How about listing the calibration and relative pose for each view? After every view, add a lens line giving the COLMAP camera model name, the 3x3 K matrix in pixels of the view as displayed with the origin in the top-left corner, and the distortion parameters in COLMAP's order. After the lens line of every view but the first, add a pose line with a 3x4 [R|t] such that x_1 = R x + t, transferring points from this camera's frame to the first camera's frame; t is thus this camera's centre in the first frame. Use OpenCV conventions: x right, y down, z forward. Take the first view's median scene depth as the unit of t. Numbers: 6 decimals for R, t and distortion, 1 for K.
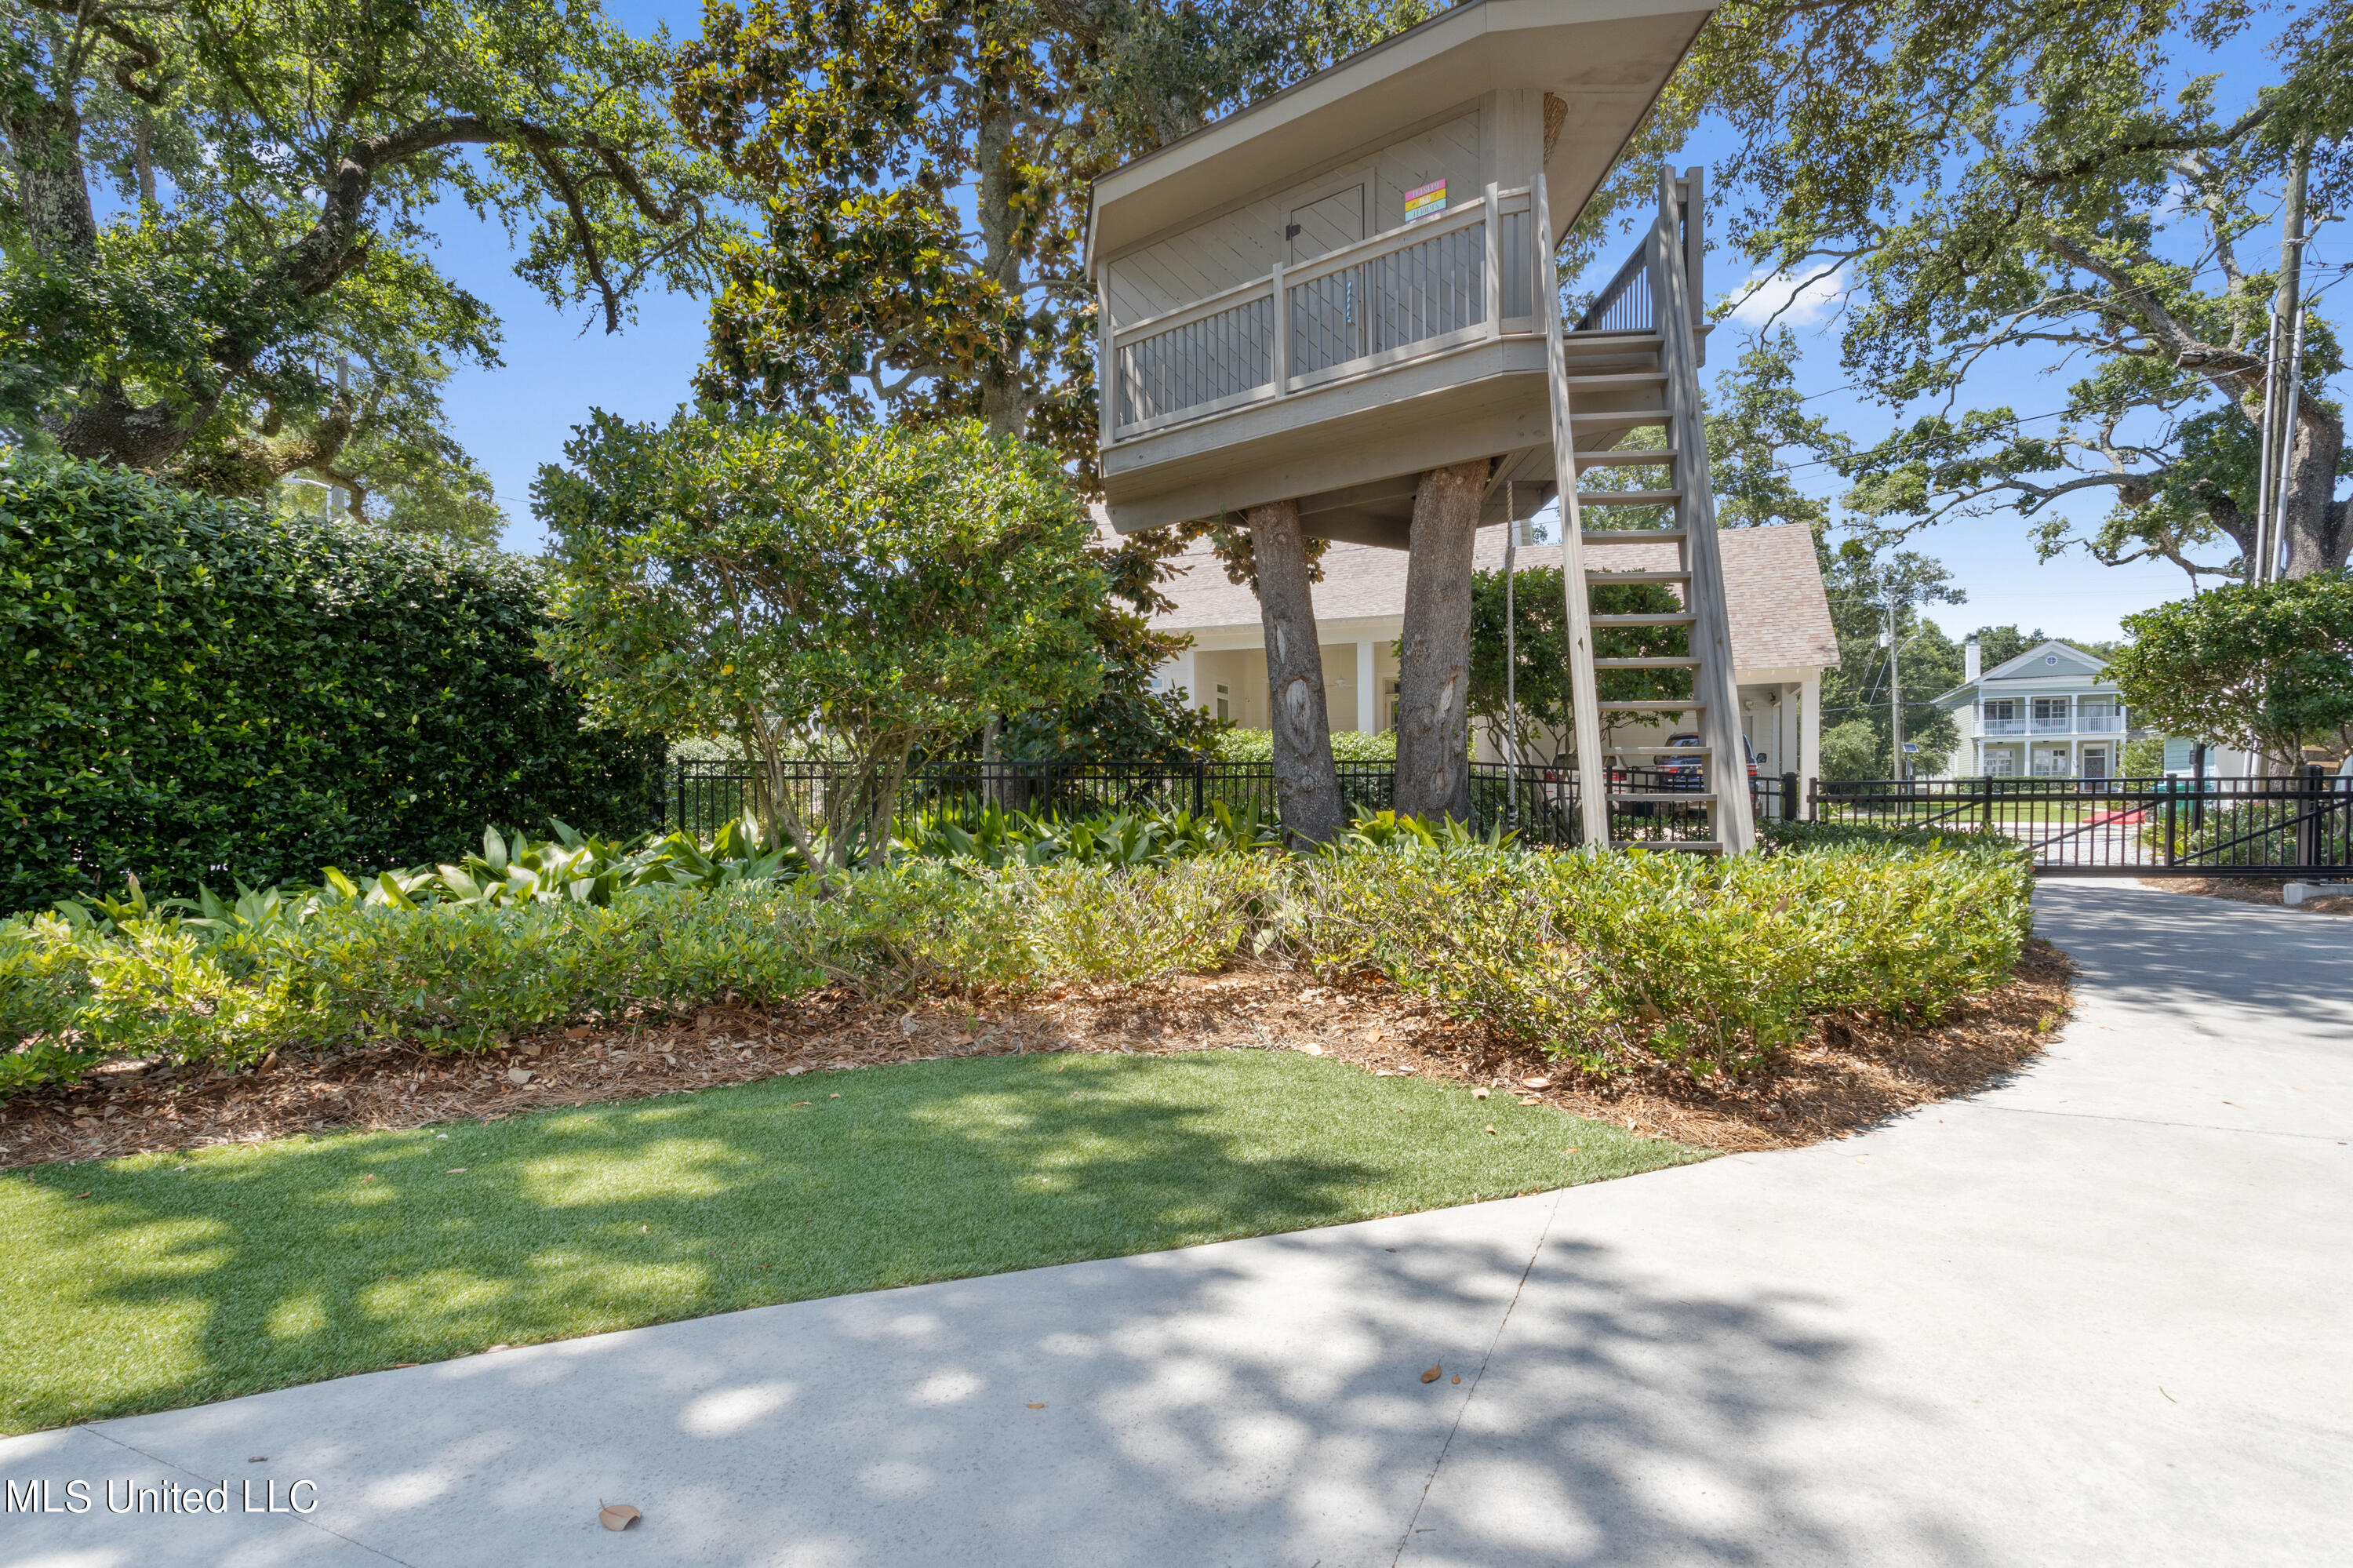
lens RADIAL K [[1125.8, 0, 1176.5], [0, 1125.8, 784.0], [0, 0, 1]] dist [0.003279, 0.000765]
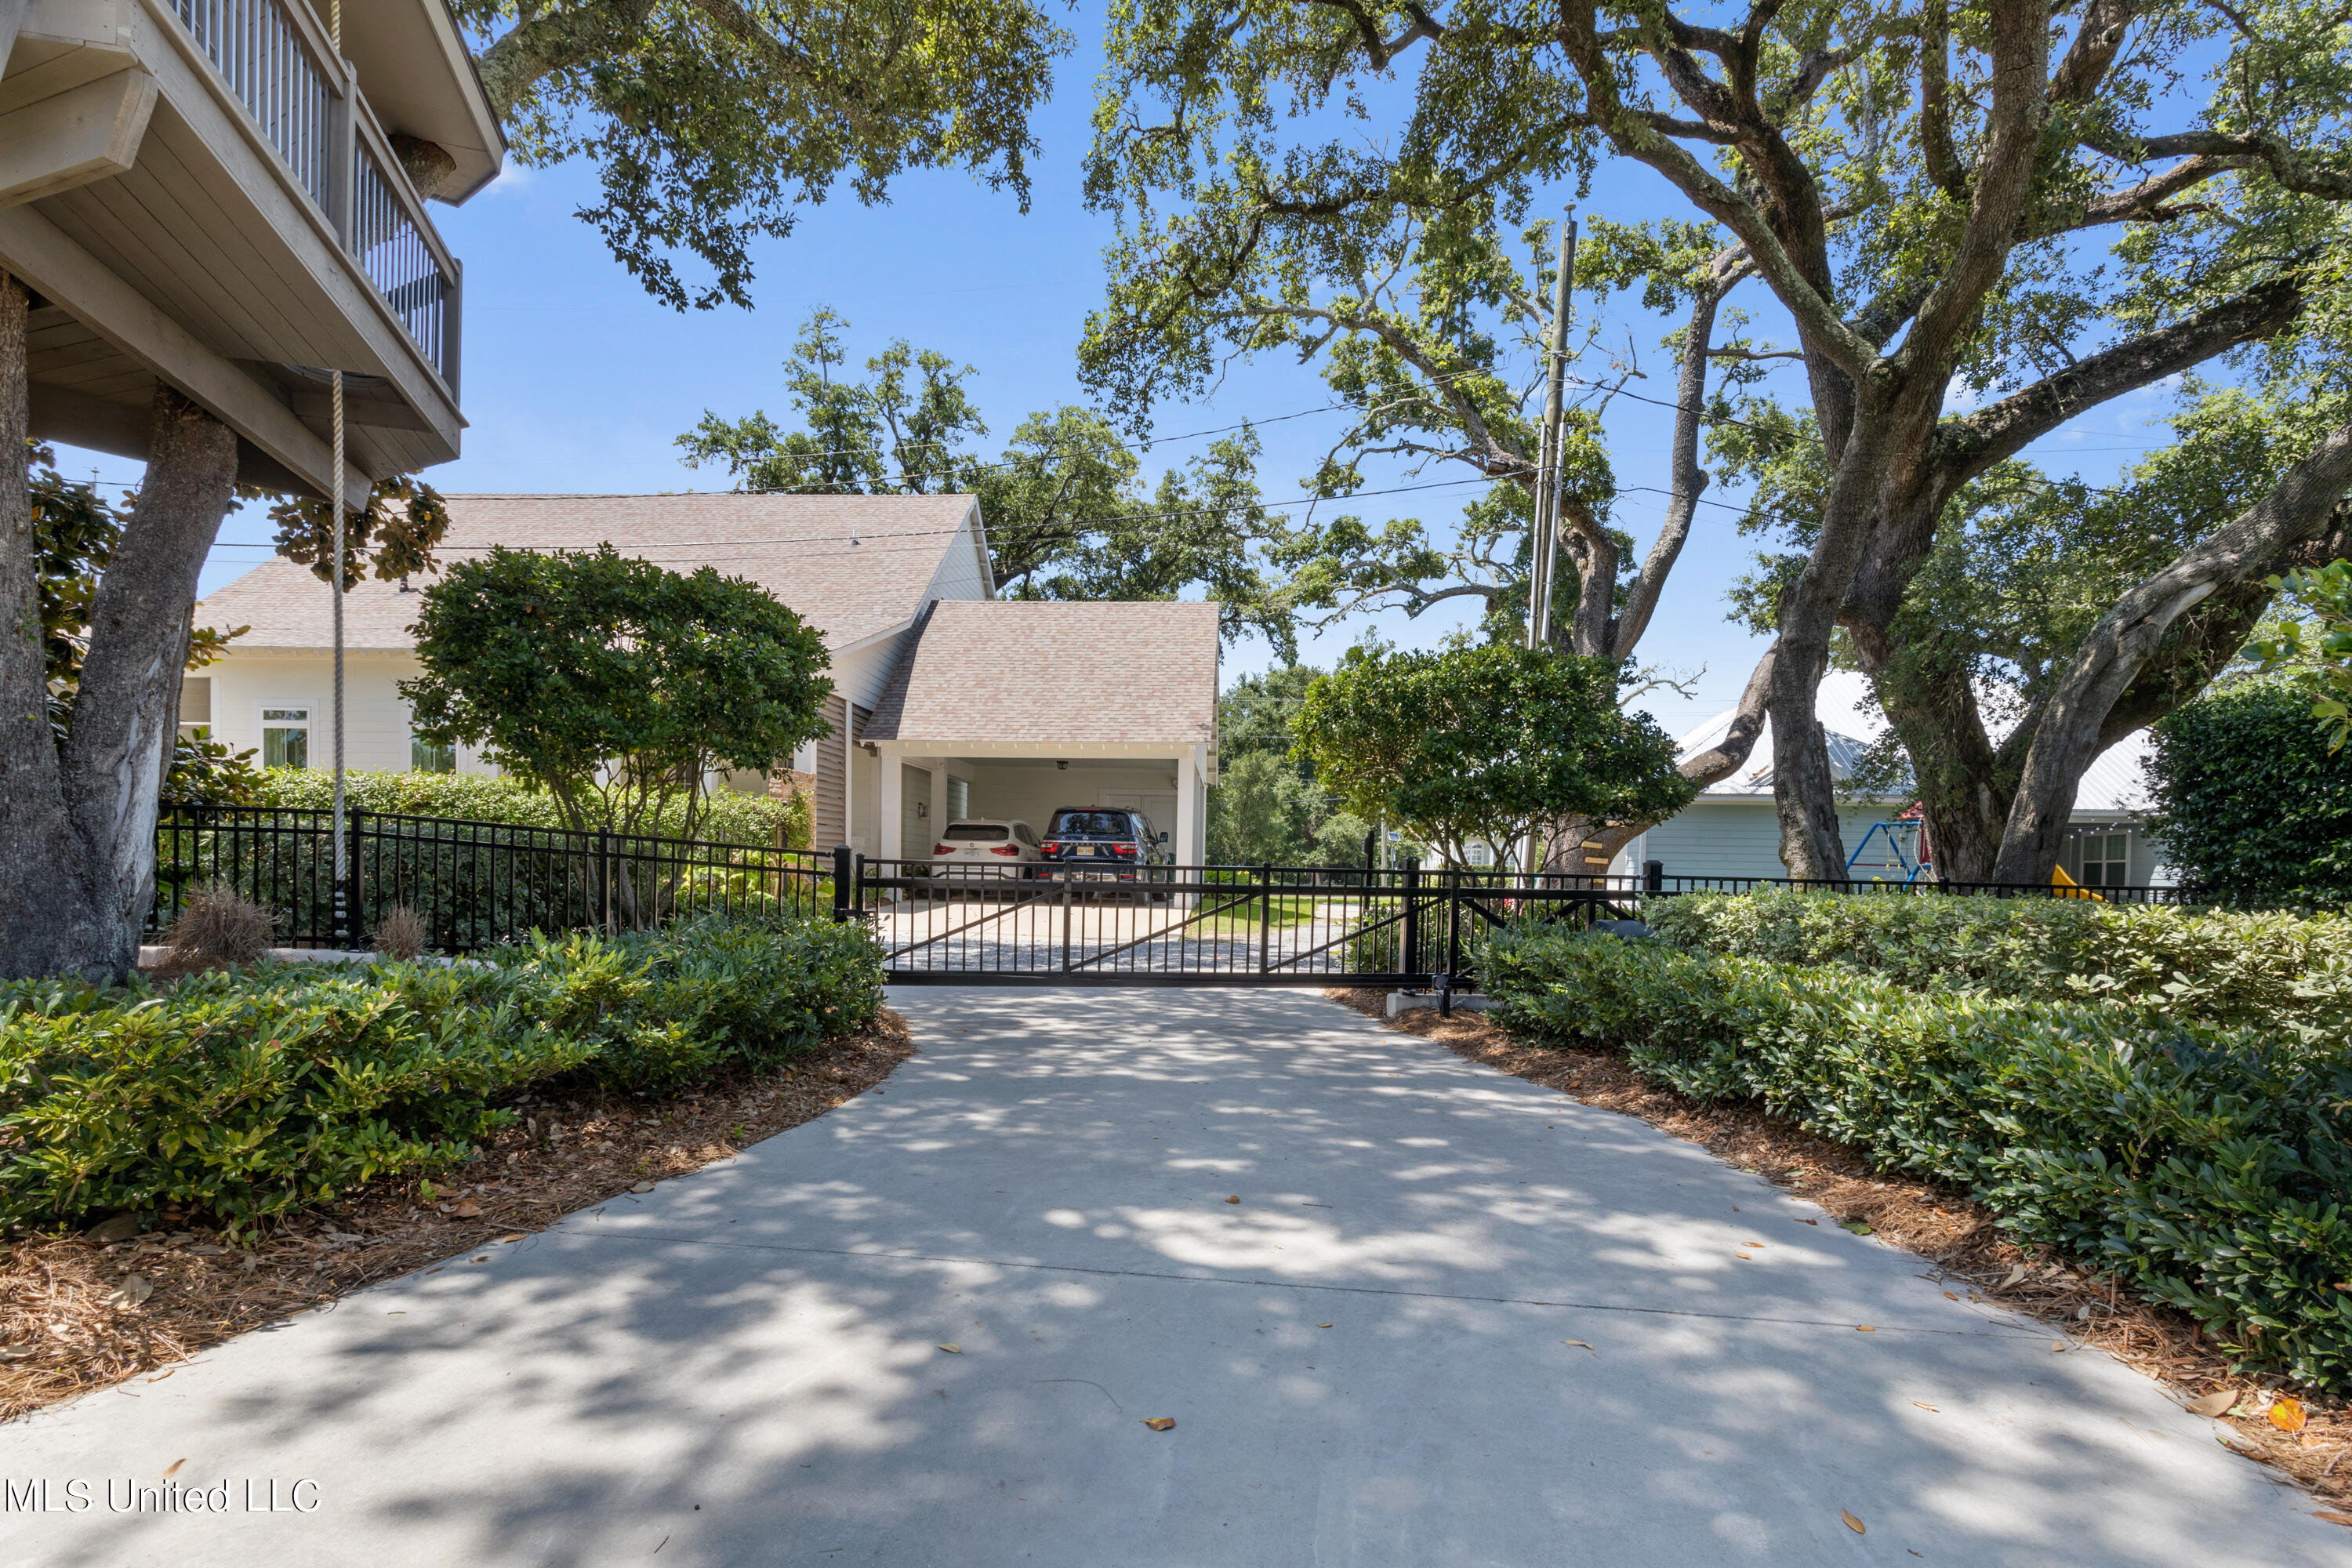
lens RADIAL K [[1066.8, 0, 1175.7], [0, 1066.8, 845.3], [0, 0, 1]] dist [0.001609, 0.000200]
pose [[0.951926, 0.036929, 0.304095, 0.371969], [-0.034706, 0.999317, -0.012713, -0.007120], [-0.304357, 0.001548, 0.952557, 0.177150]]
